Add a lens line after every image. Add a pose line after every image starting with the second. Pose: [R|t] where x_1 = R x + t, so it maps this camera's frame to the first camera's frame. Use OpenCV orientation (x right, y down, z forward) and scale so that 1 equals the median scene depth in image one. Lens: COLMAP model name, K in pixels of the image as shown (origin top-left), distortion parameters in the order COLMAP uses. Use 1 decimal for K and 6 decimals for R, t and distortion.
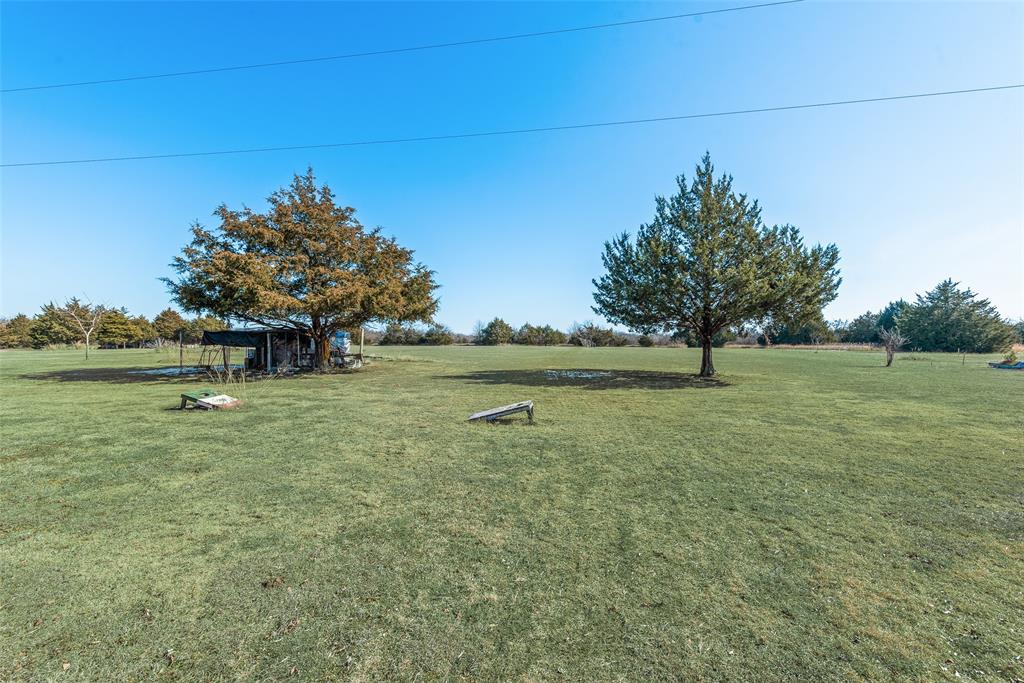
lens RADIAL K [[408.1, 0, 507.8], [0, 408.1, 353.0], [0, 0, 1]] dist [0.008816, -0.000631]
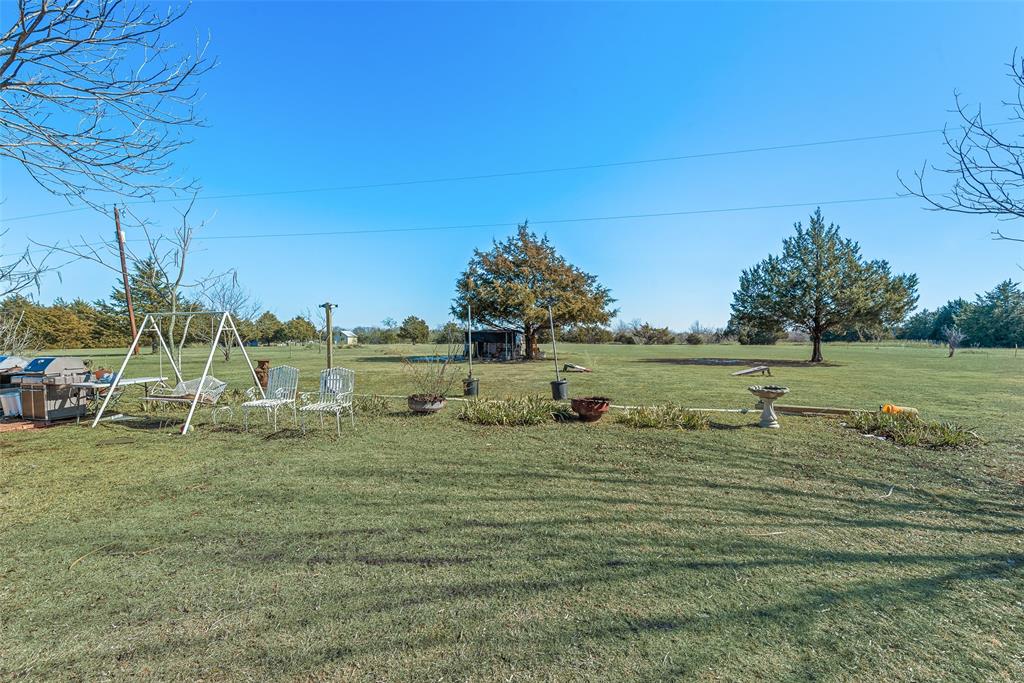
lens RADIAL K [[408.1, 0, 507.8], [0, 408.1, 353.0], [0, 0, 1]] dist [0.008816, -0.000631]
pose [[0.997712, -0.000385, -0.067610, -0.367316], [0.000585, 0.999996, 0.002932, 0.015652], [0.067608, -0.002965, 0.997708, -0.377795]]
